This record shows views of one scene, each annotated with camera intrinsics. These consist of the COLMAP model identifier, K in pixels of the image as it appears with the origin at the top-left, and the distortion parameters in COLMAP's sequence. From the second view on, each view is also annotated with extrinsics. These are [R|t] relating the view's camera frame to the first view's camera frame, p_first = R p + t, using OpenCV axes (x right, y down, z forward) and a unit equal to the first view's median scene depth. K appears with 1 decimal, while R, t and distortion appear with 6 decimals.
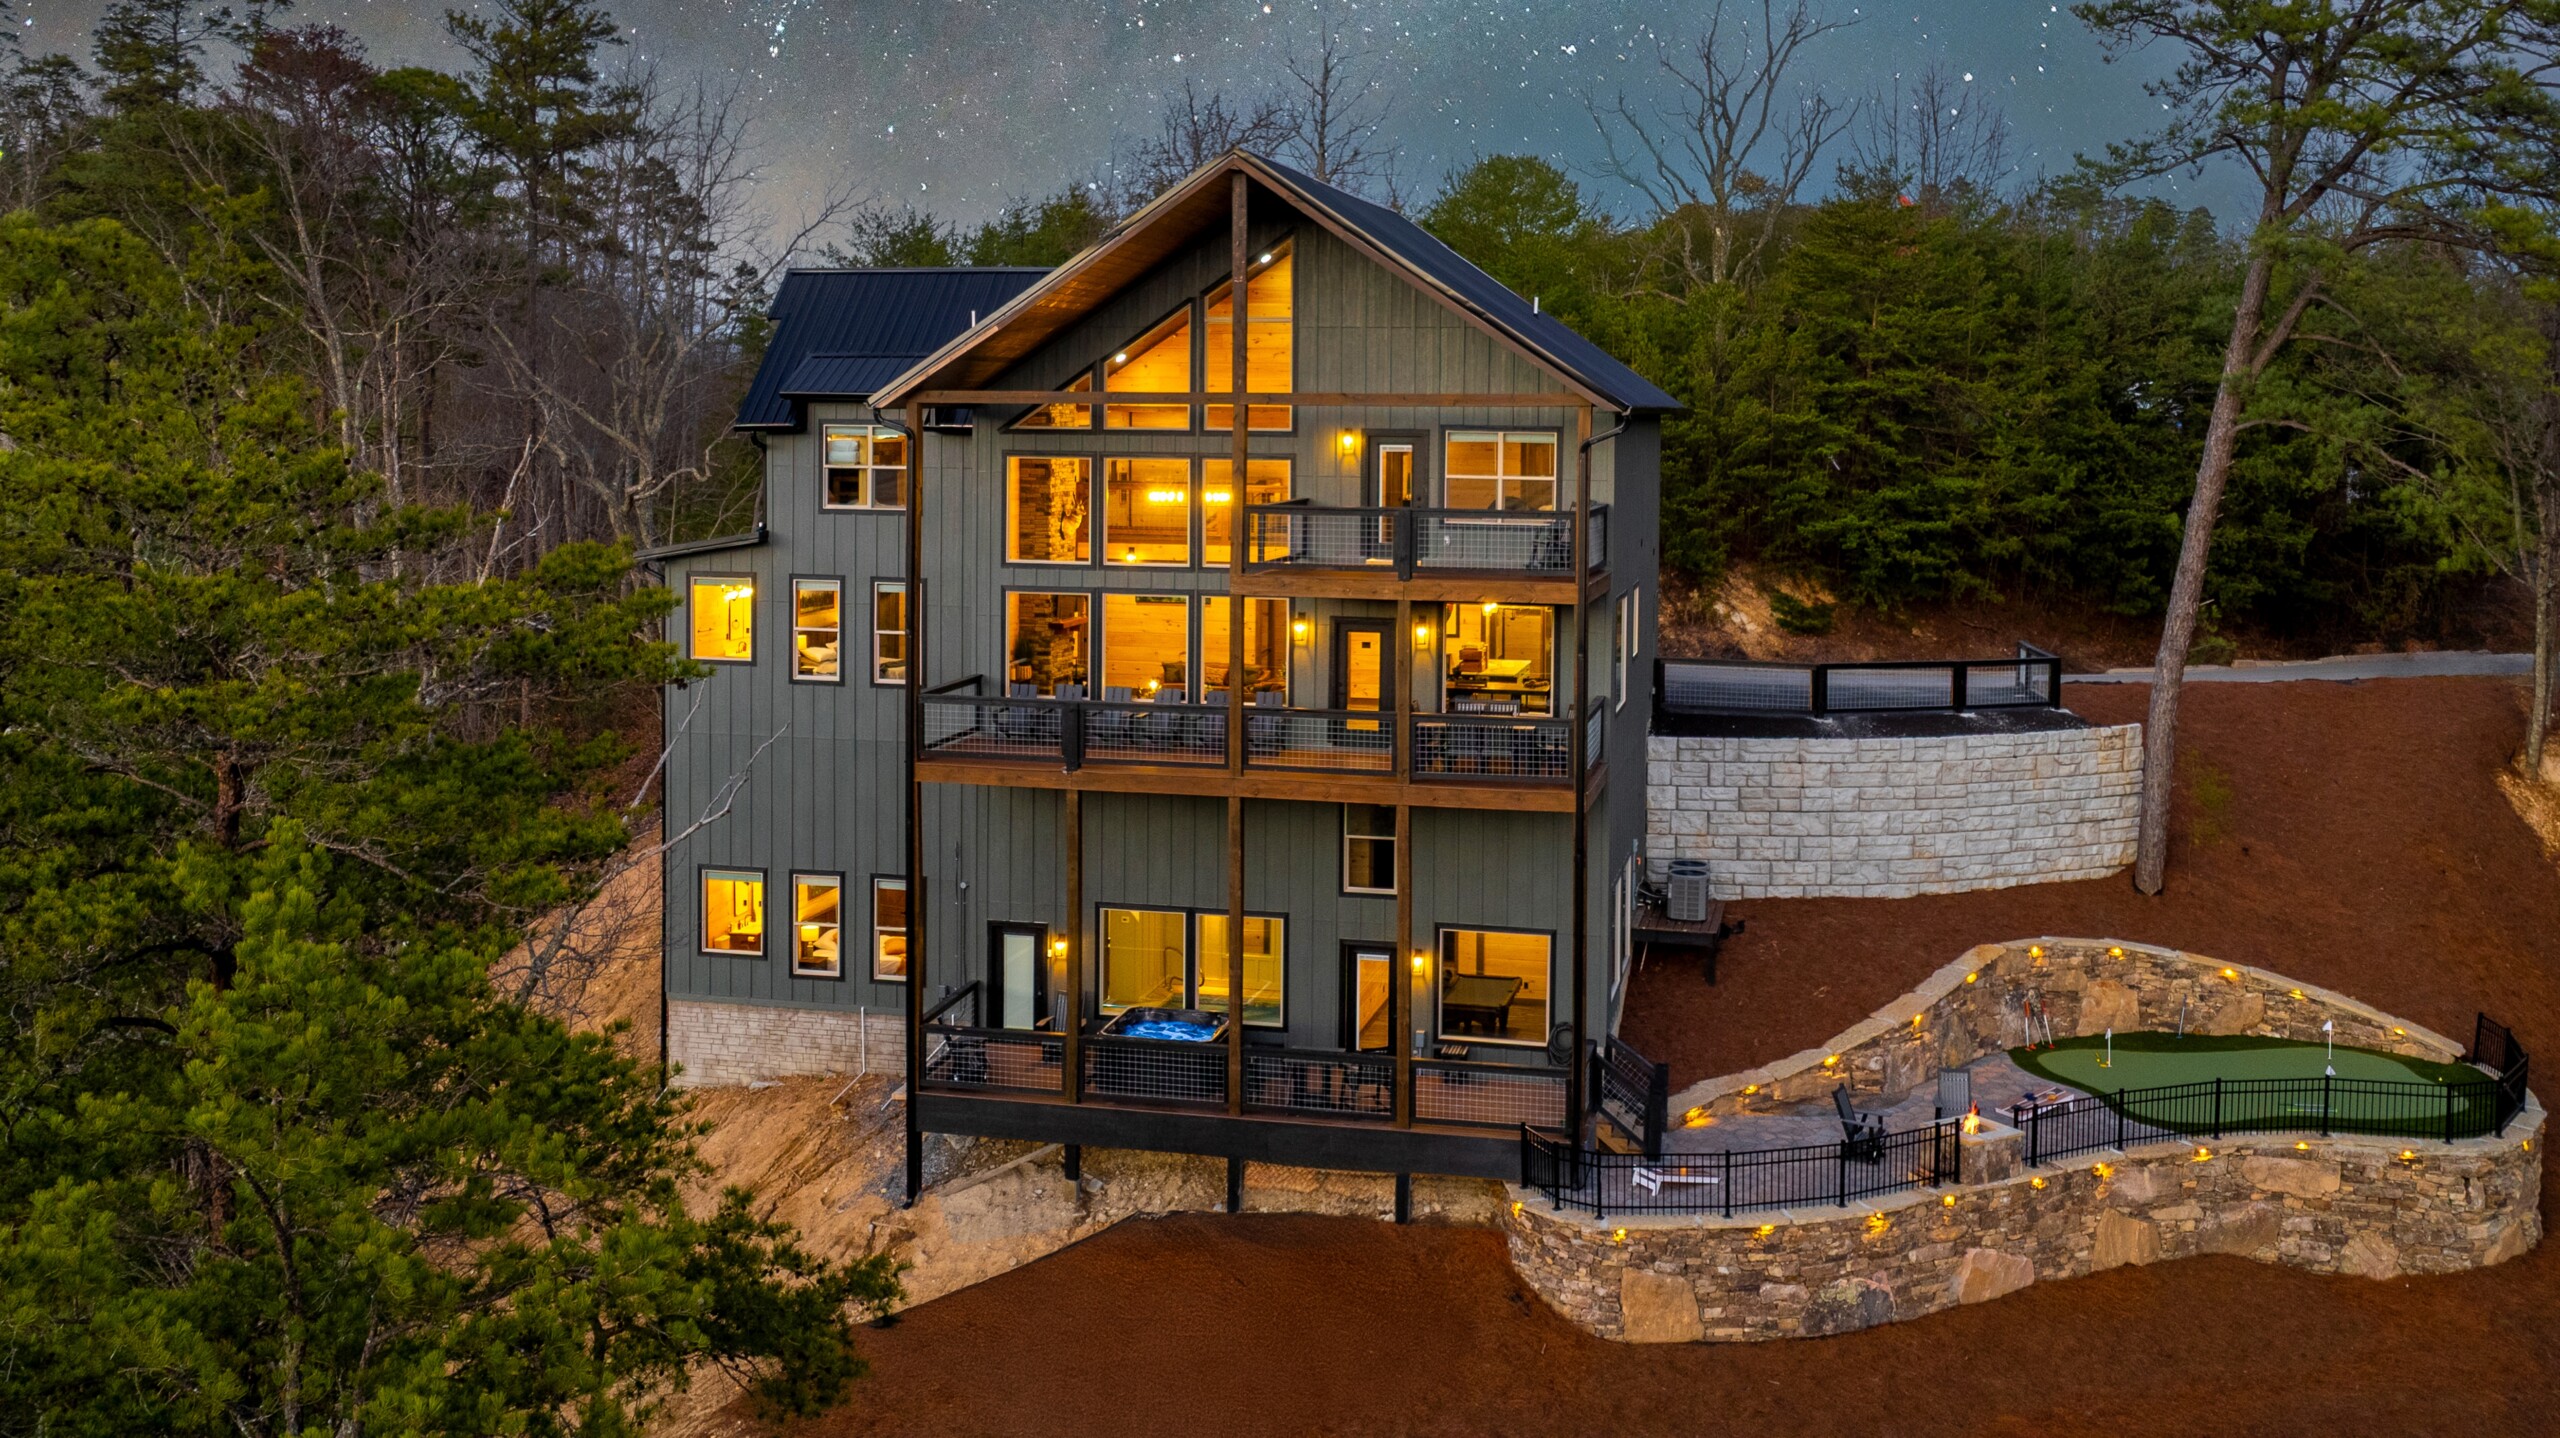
lens RADIAL K [[2661.1, 0, 1280.0], [0, 2661.1, 719.0], [0, 0, 1]] dist [-0.097652, -0.003515]
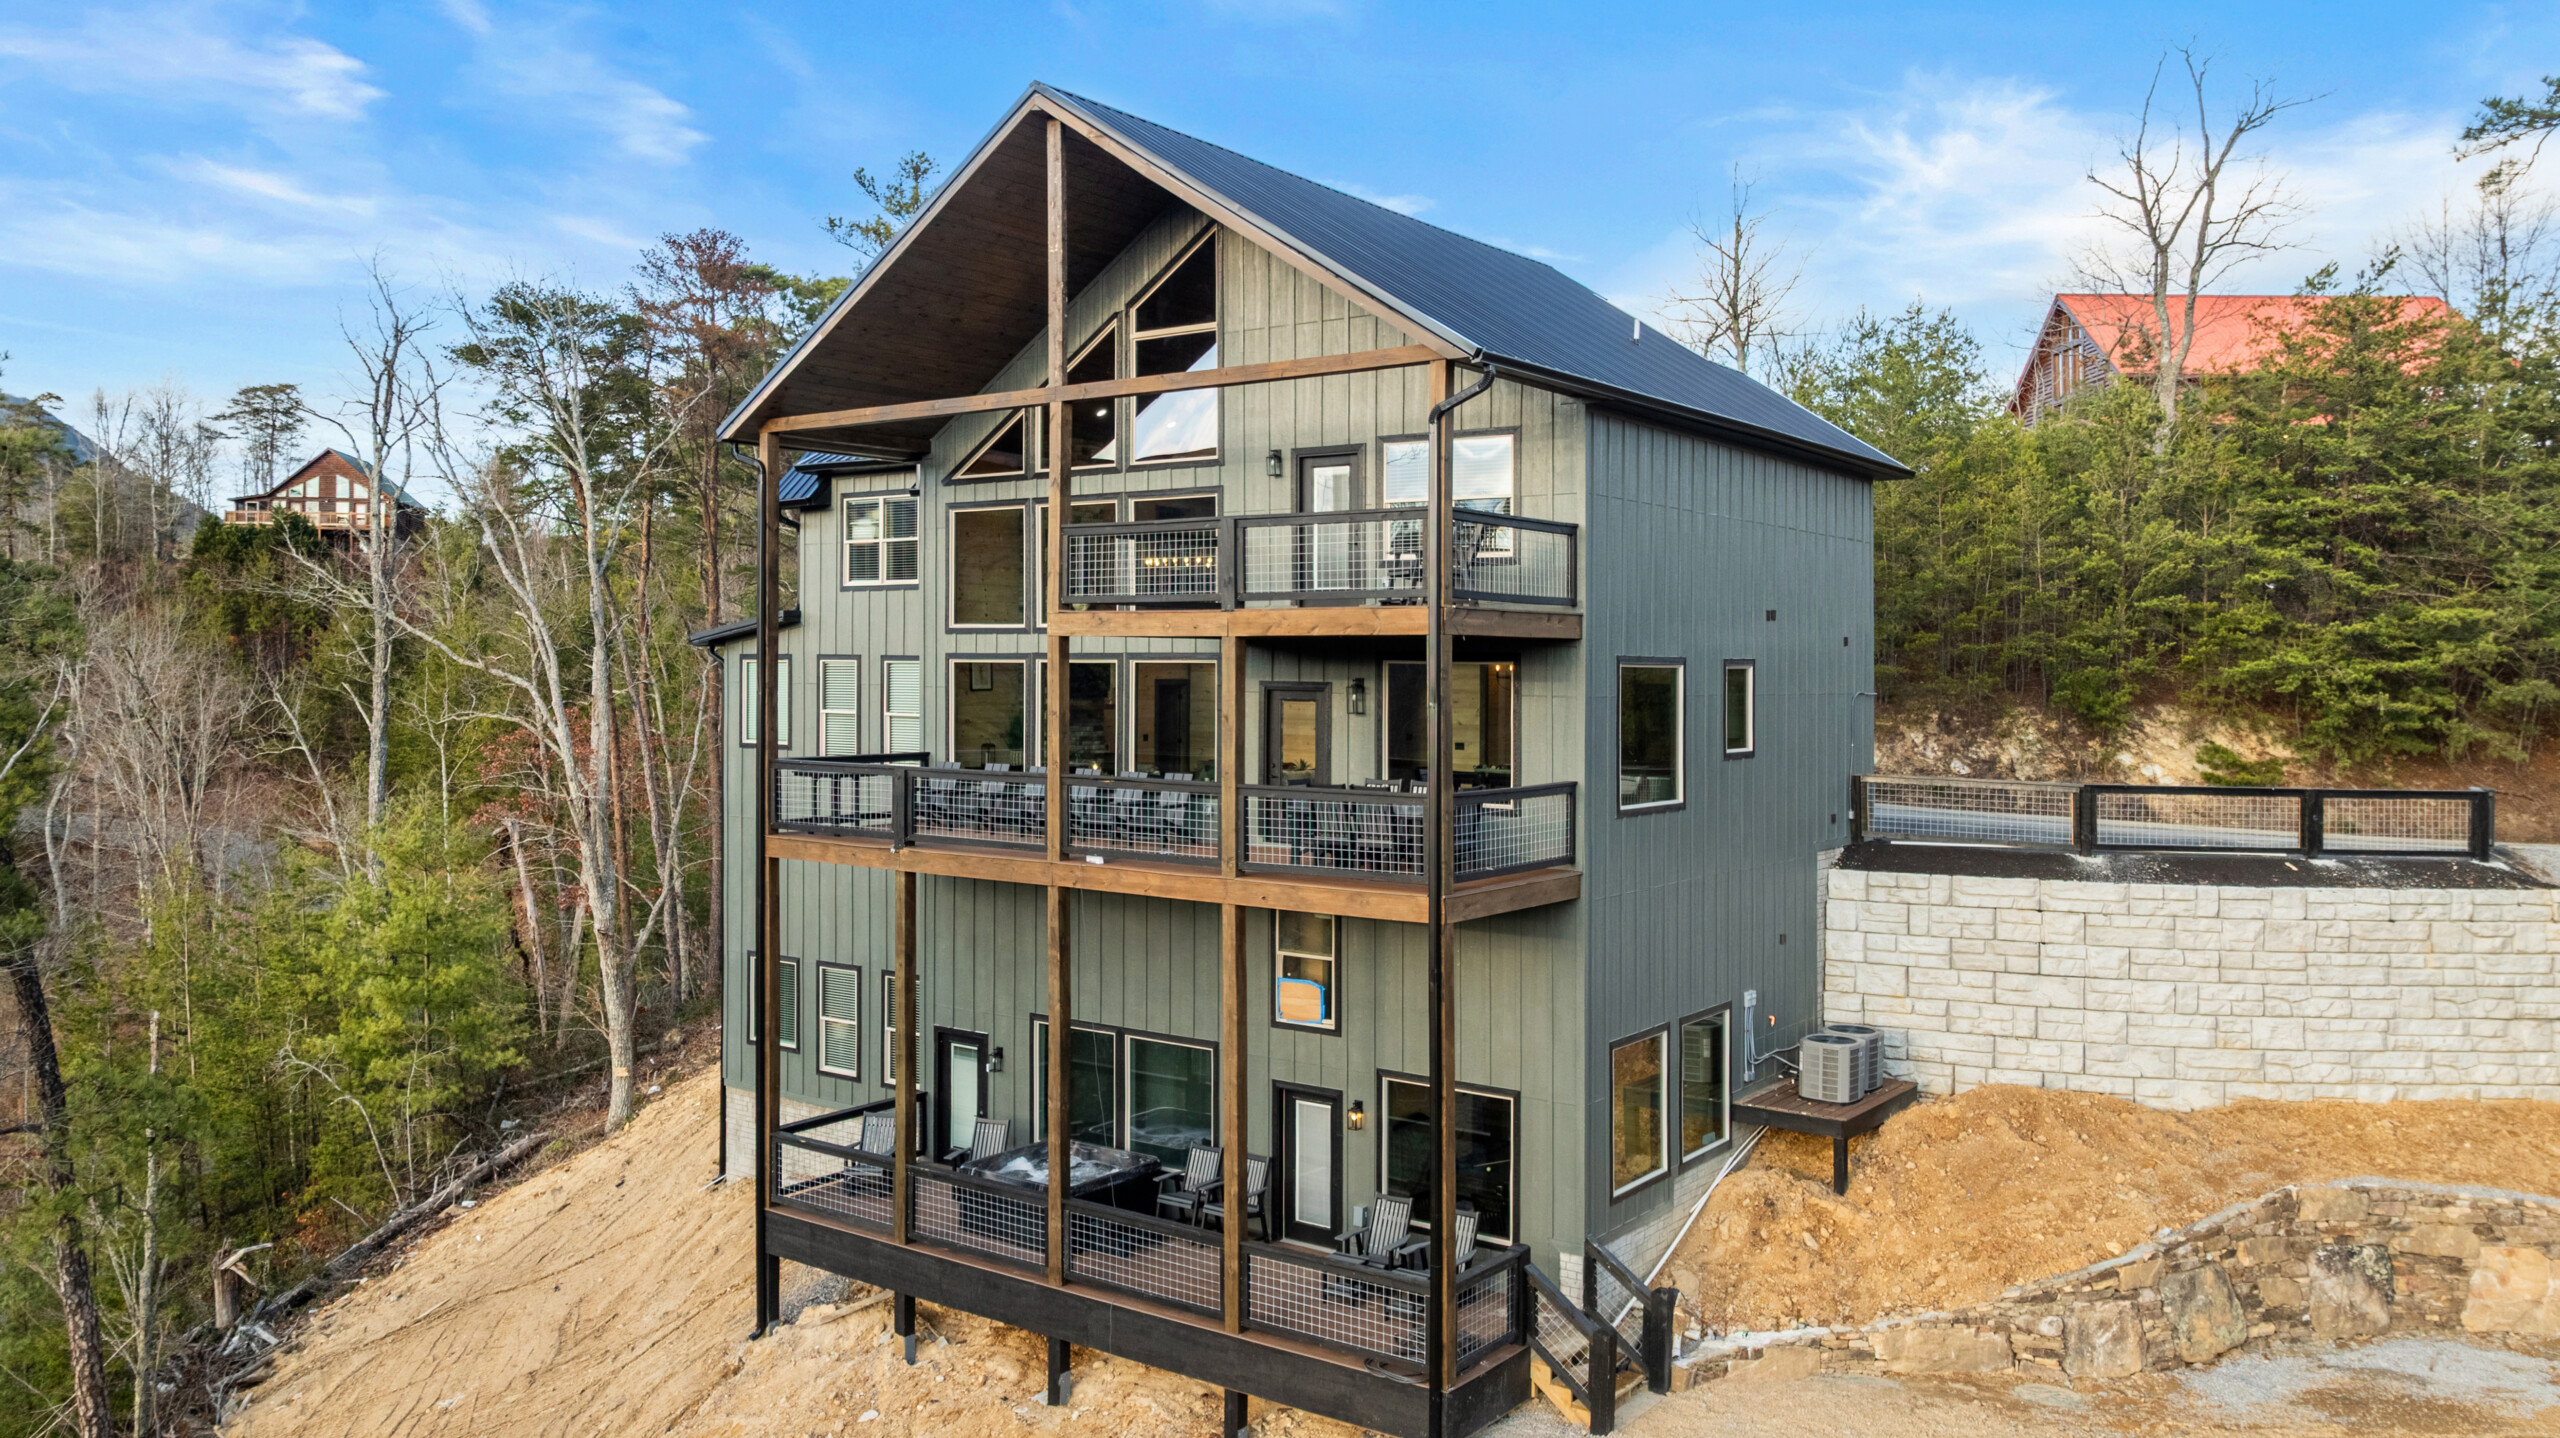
lens RADIAL K [[1894.5, 0, 1280.0], [0, 1894.5, 719.0], [0, 0, 1]] dist [-0.110511, 0.117125]
pose [[0.890645, -0.003061, -0.454689, 0.243514], [-0.049451, 0.993394, -0.103553, 0.027829], [0.452002, 0.114714, 0.884610, 0.409262]]
